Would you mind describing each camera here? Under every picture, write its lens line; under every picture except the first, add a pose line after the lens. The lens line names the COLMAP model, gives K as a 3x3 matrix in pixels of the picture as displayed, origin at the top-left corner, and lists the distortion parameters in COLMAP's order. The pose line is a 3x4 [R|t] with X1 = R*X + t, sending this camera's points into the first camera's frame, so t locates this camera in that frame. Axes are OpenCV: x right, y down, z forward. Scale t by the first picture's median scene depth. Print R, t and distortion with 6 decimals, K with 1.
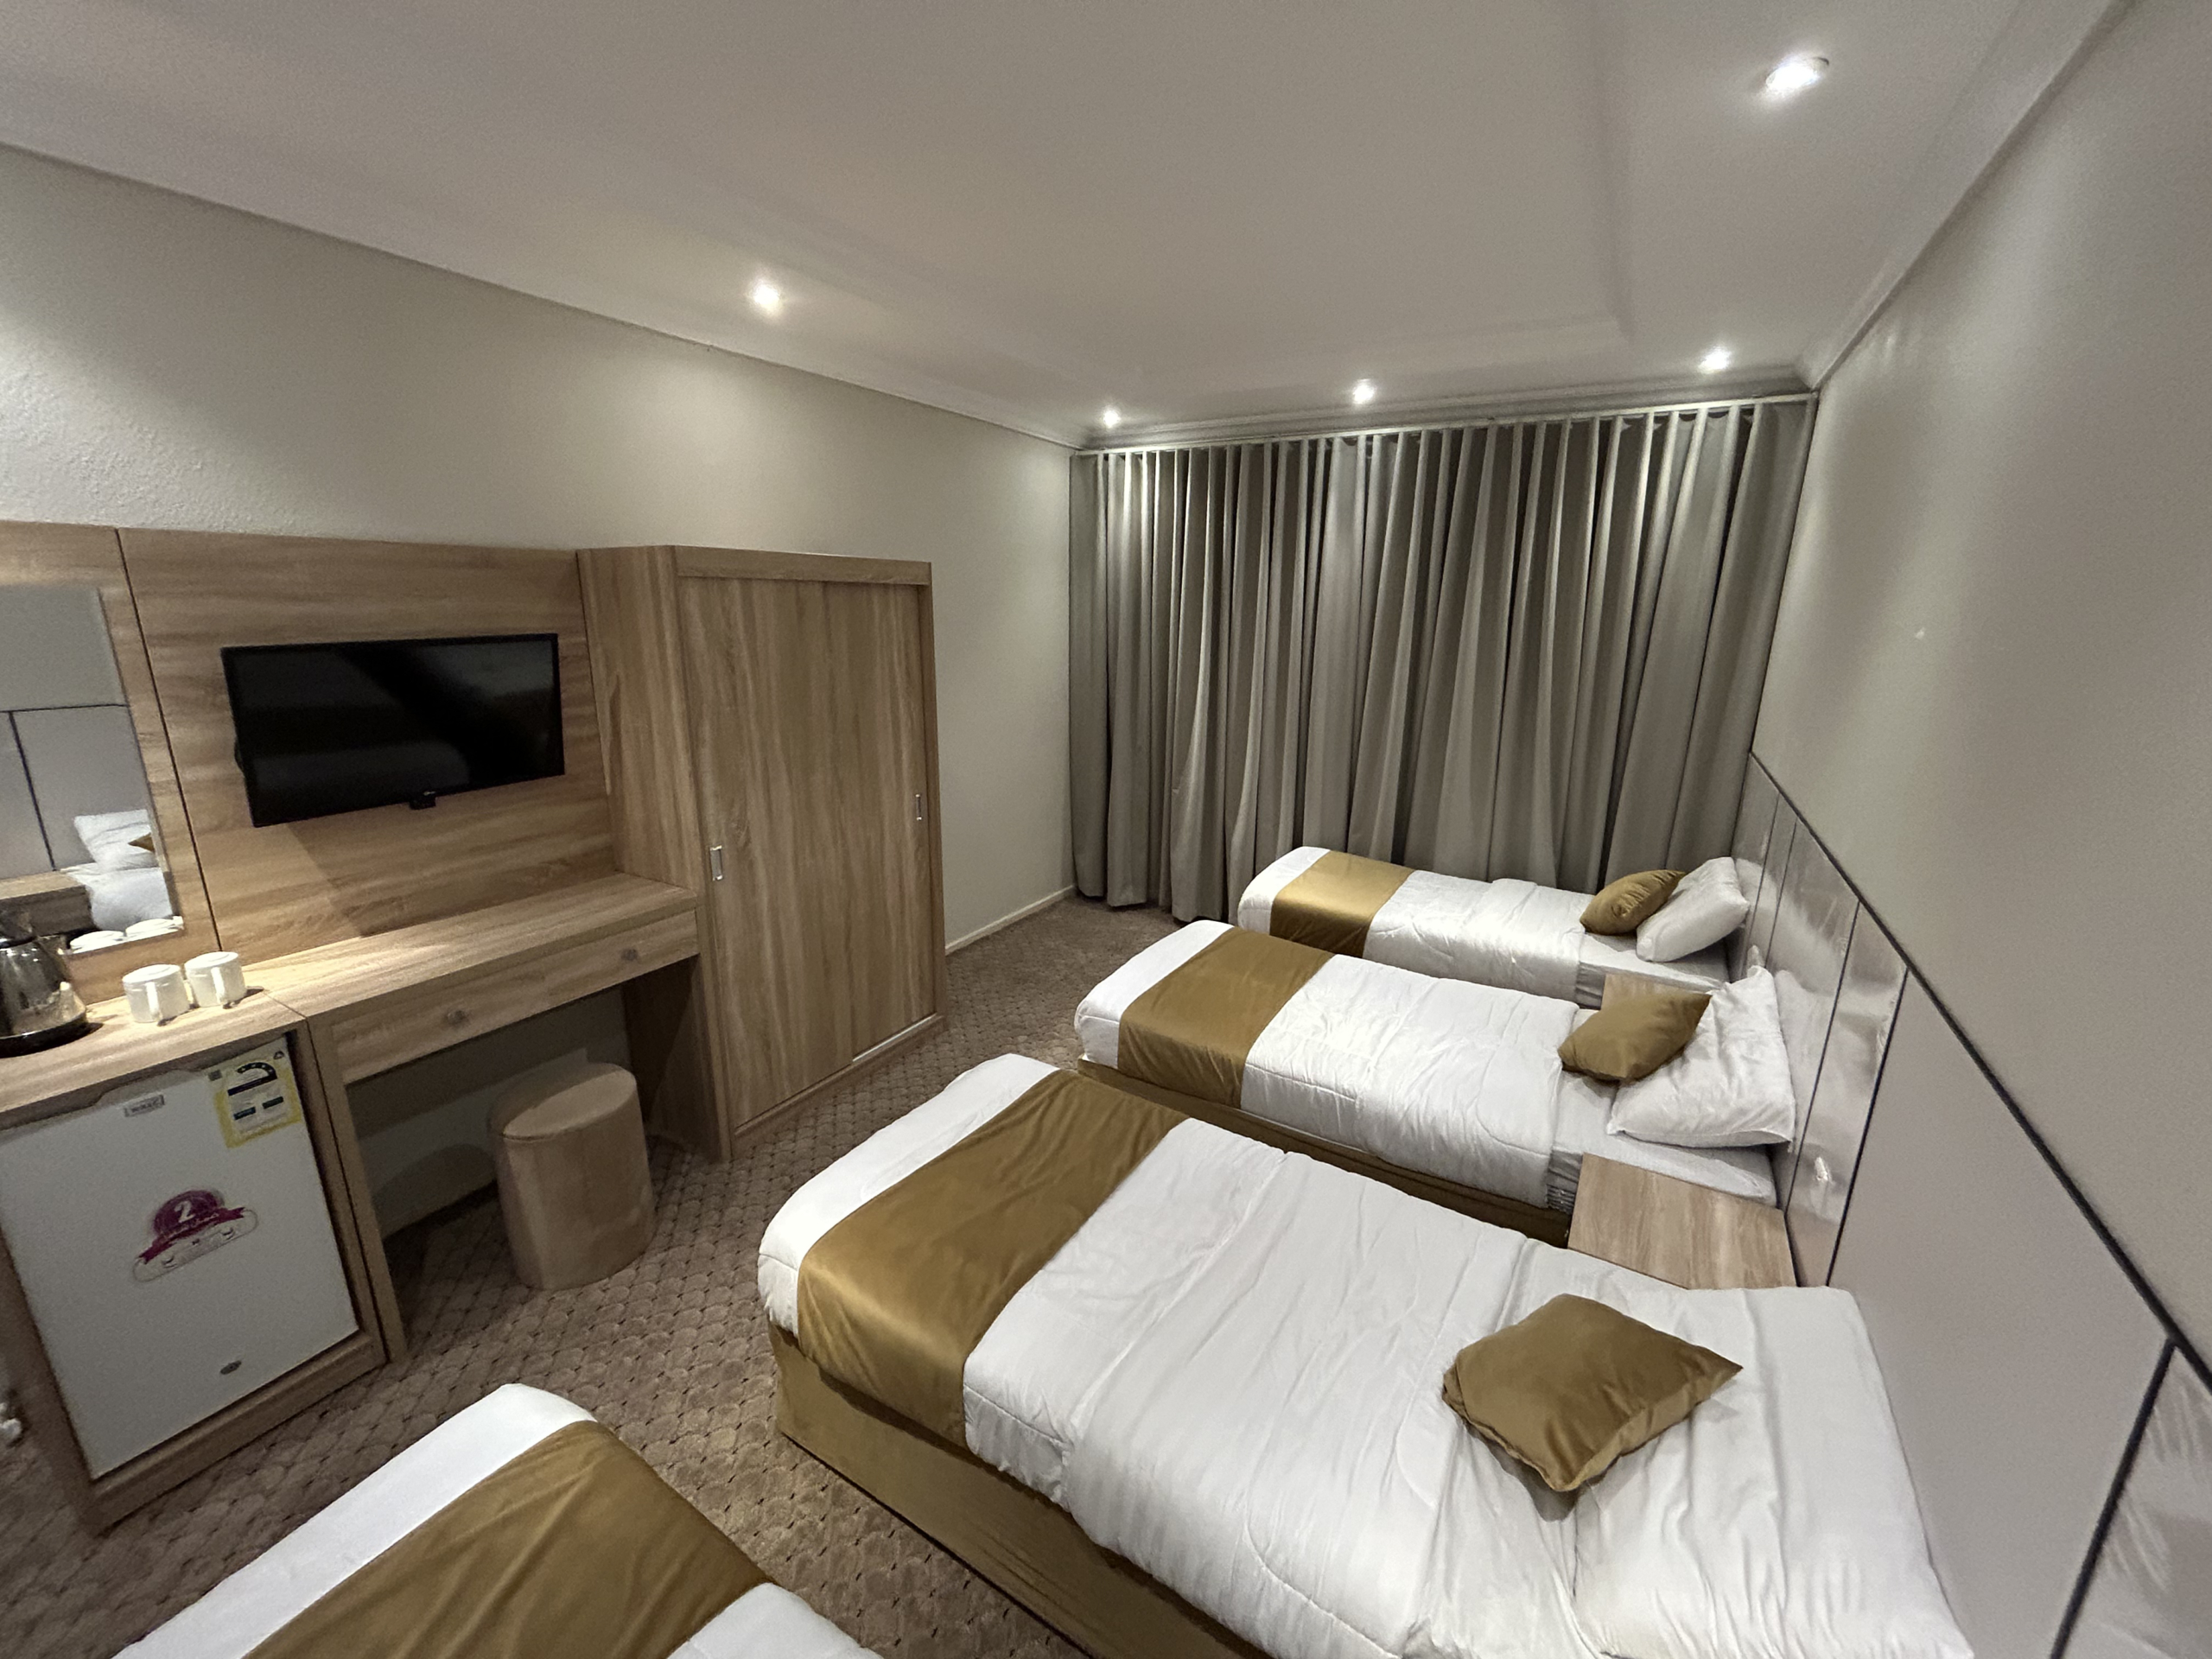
lens RADIAL K [[886.2, 0, 1102.1], [0, 886.2, 828.5], [0, 0, 1]] dist [-0.002456, 0.000148]
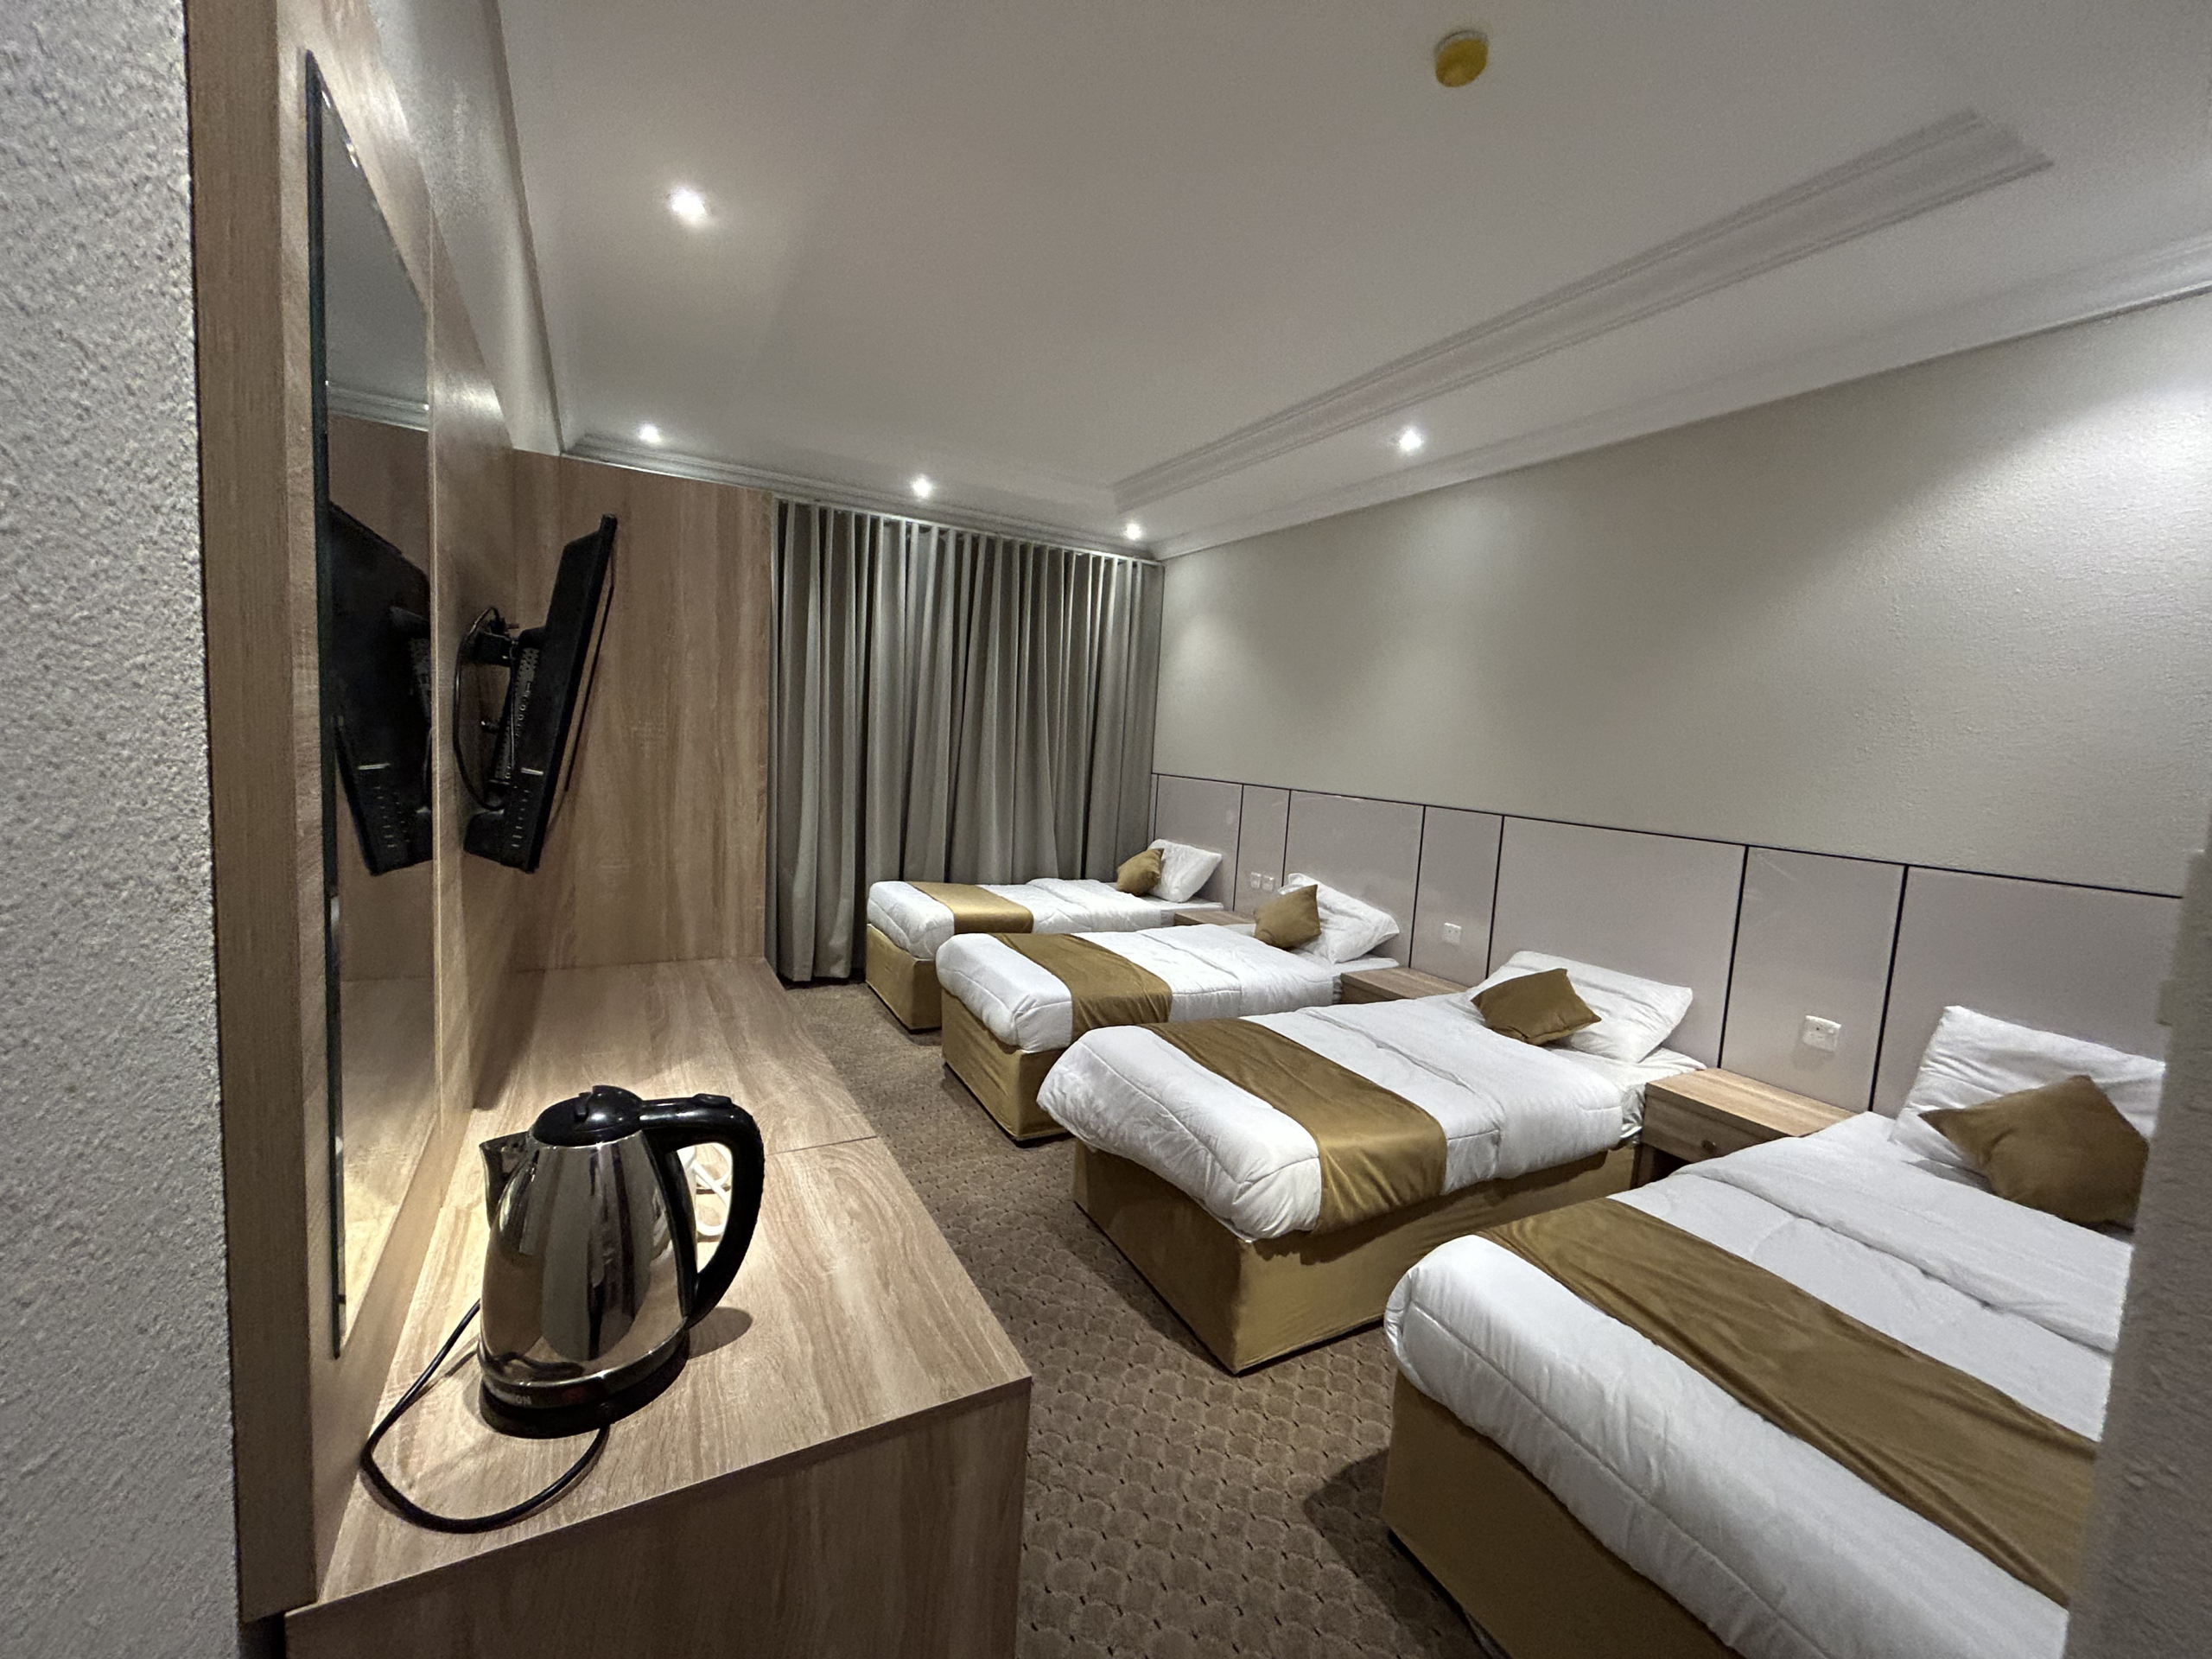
lens RADIAL K [[895.6, 0, 1106.0], [0, 895.6, 829.5], [0, 0, 1]] dist [-0.002287, 0.000592]
pose [[0.494424, -0.070443, 0.866362, -0.971829], [0.162086, 0.986700, -0.012273, 0.025144], [-0.853975, 0.146494, 0.499266, 0.371977]]
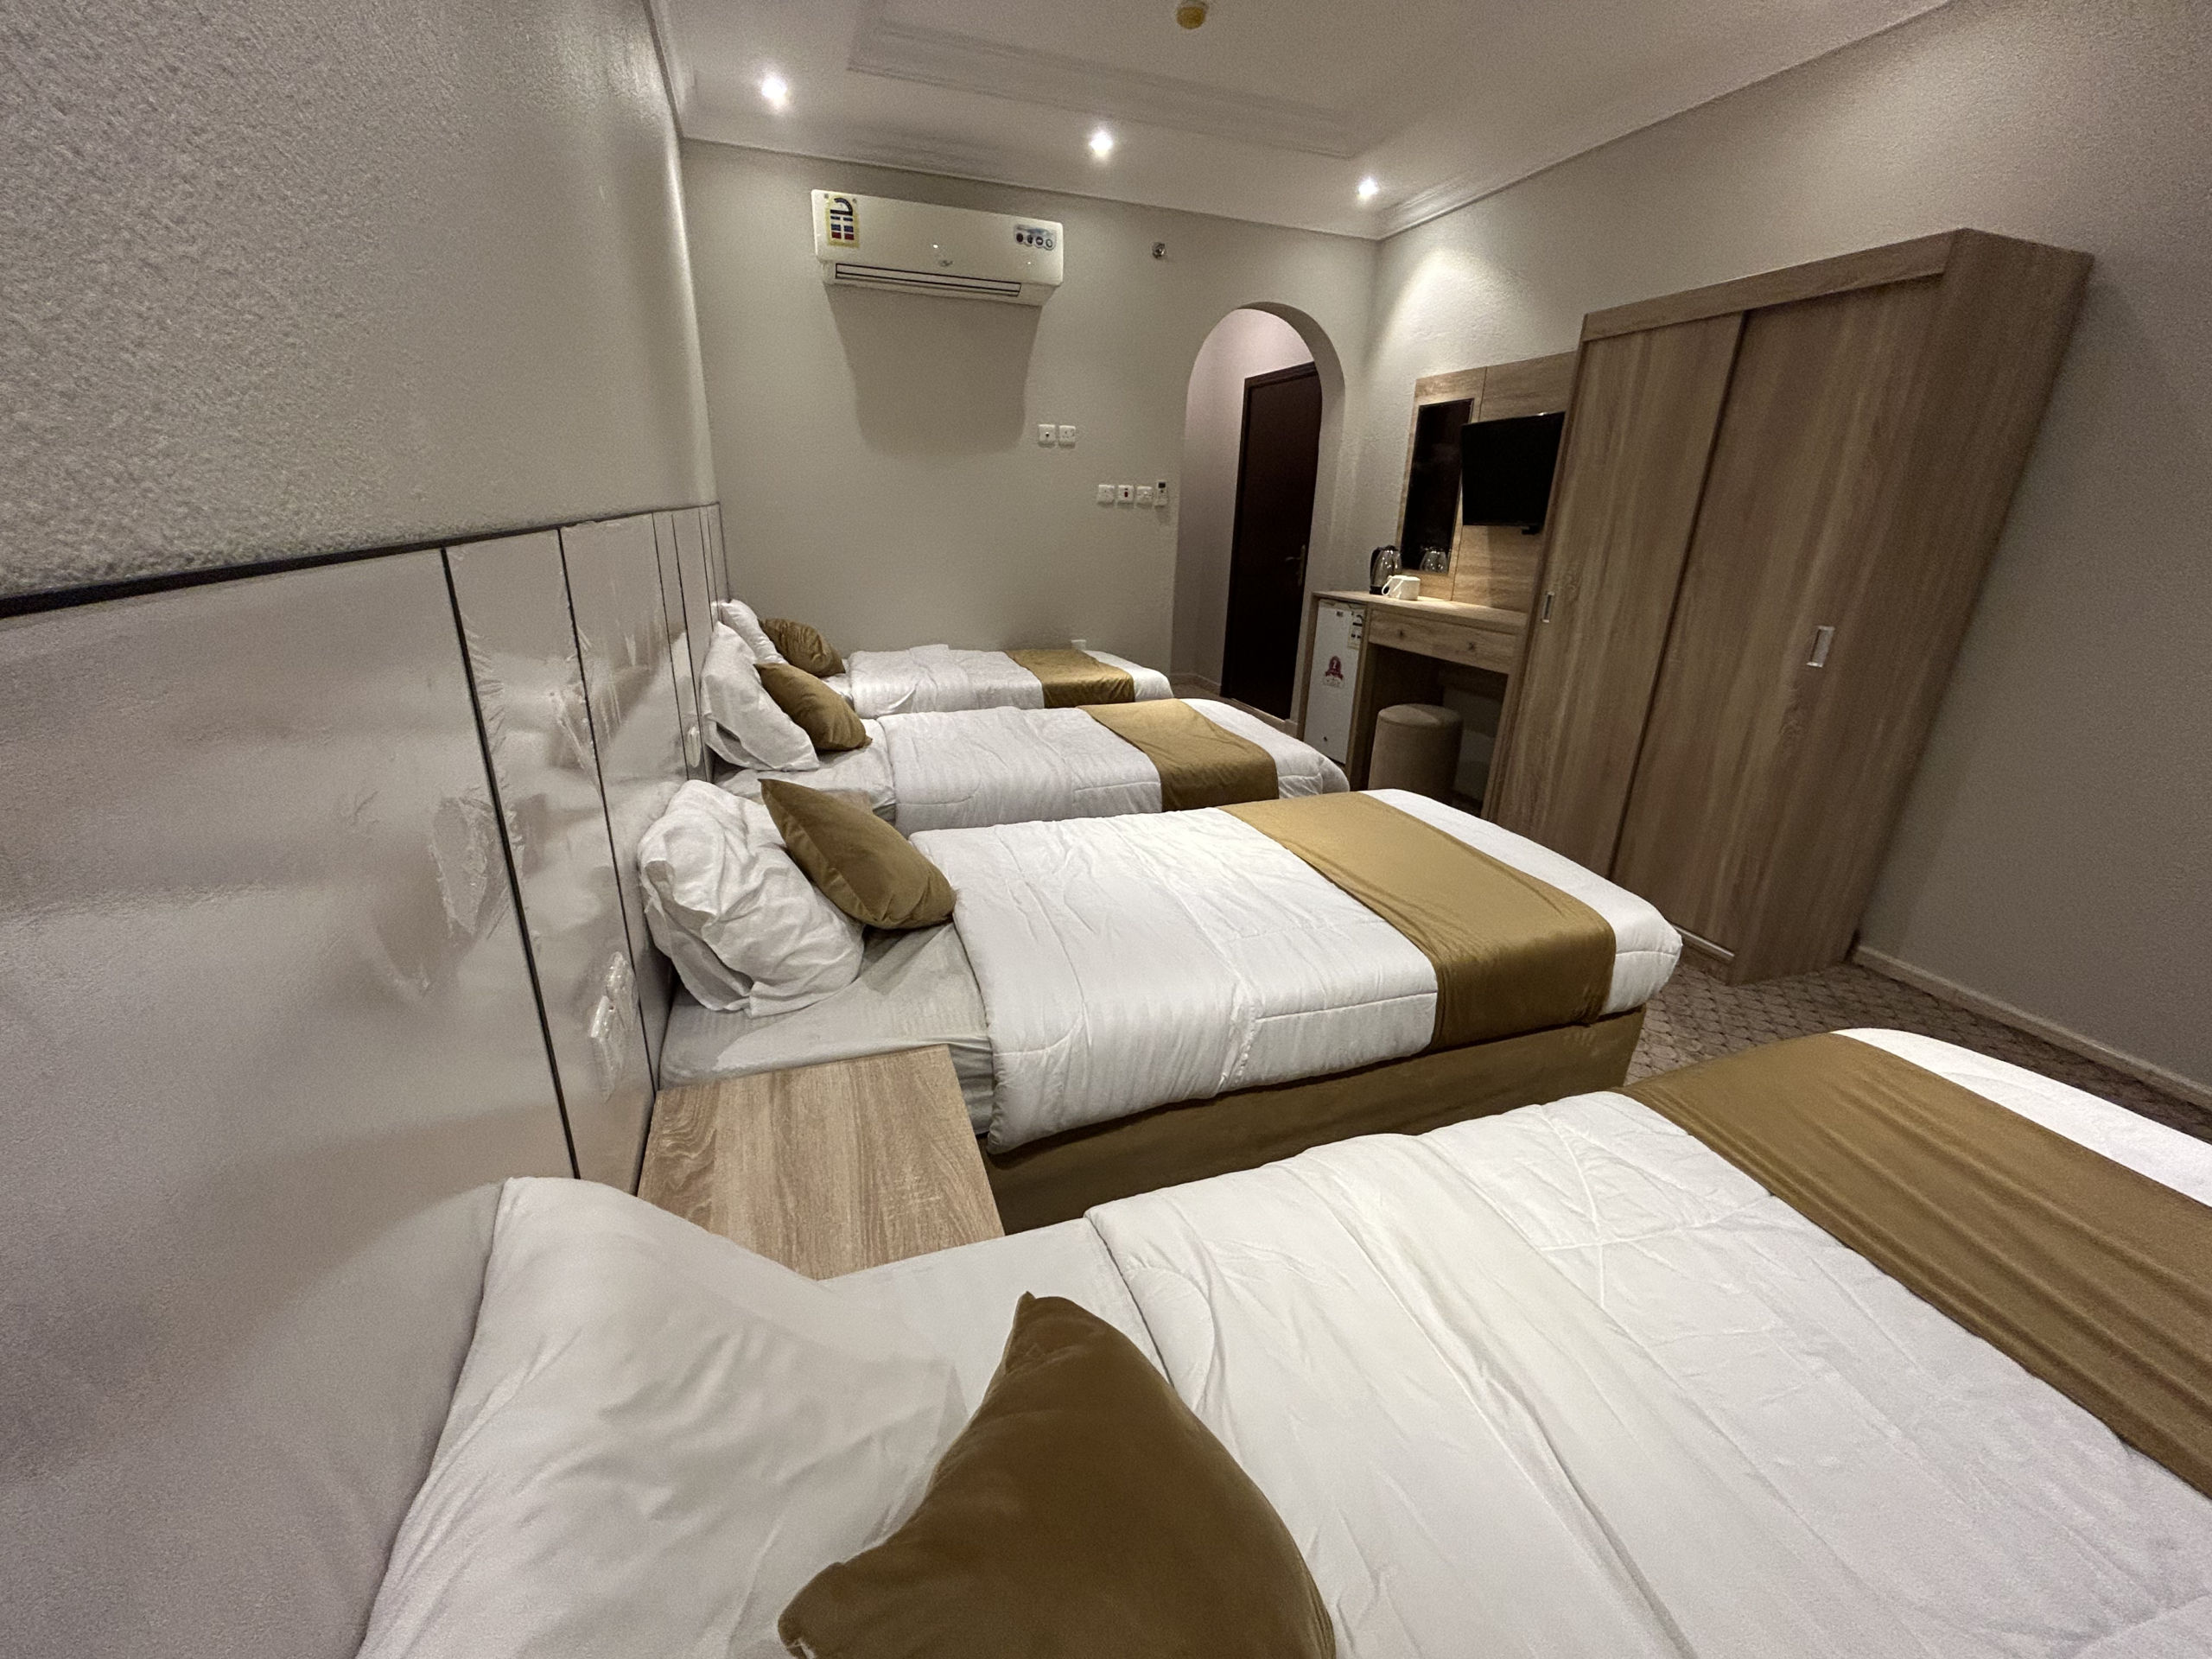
lens RADIAL K [[886.2, 0, 1102.1], [0, 886.2, 828.5], [0, 0, 1]] dist [-0.002456, 0.000148]
pose [[-0.641070, 0.232536, -0.731407, 0.872360], [-0.226812, 0.853027, 0.470001, -0.129016], [0.733202, 0.467195, -0.494109, 1.309877]]
